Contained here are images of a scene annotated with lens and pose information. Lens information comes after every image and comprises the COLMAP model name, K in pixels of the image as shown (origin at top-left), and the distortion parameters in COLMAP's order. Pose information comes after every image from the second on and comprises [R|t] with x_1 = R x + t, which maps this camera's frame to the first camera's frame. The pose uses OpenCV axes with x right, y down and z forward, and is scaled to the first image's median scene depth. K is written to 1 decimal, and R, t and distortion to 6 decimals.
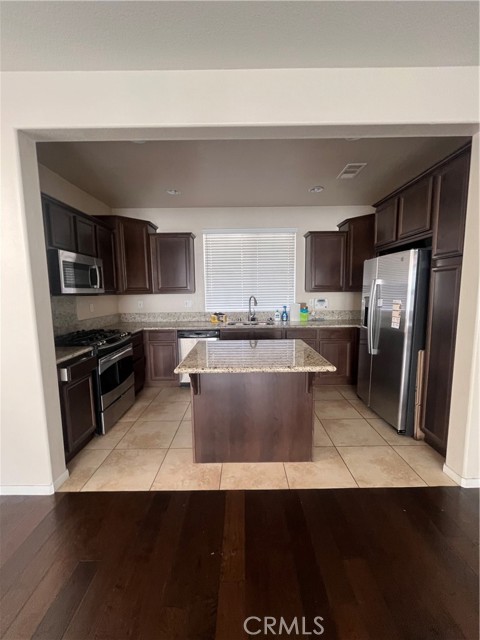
lens RADIAL K [[258.9, 0, 240.0], [0, 258.9, 320.0], [0, 0, 1]] dist [0.000238, -0.000114]
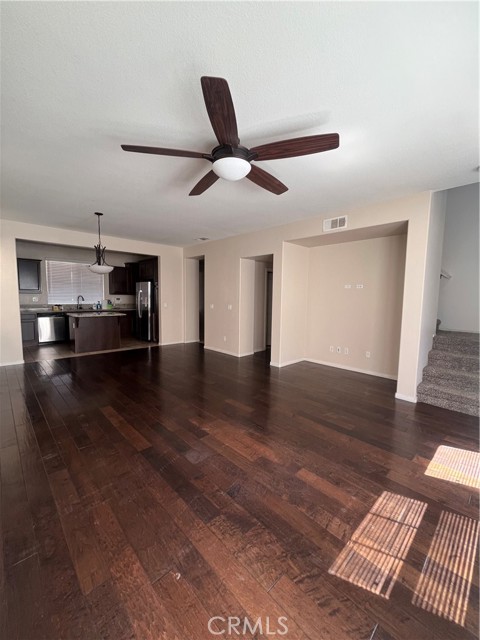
lens RADIAL K [[258.9, 0, 240.0], [0, 258.9, 320.0], [0, 0, 1]] dist [0.000238, -0.000114]
pose [[0.722597, -0.033875, 0.690439, -0.426242], [0.044721, 0.998997, 0.002209, 0.135374], [-0.689822, 0.029281, 0.723387, -1.195691]]
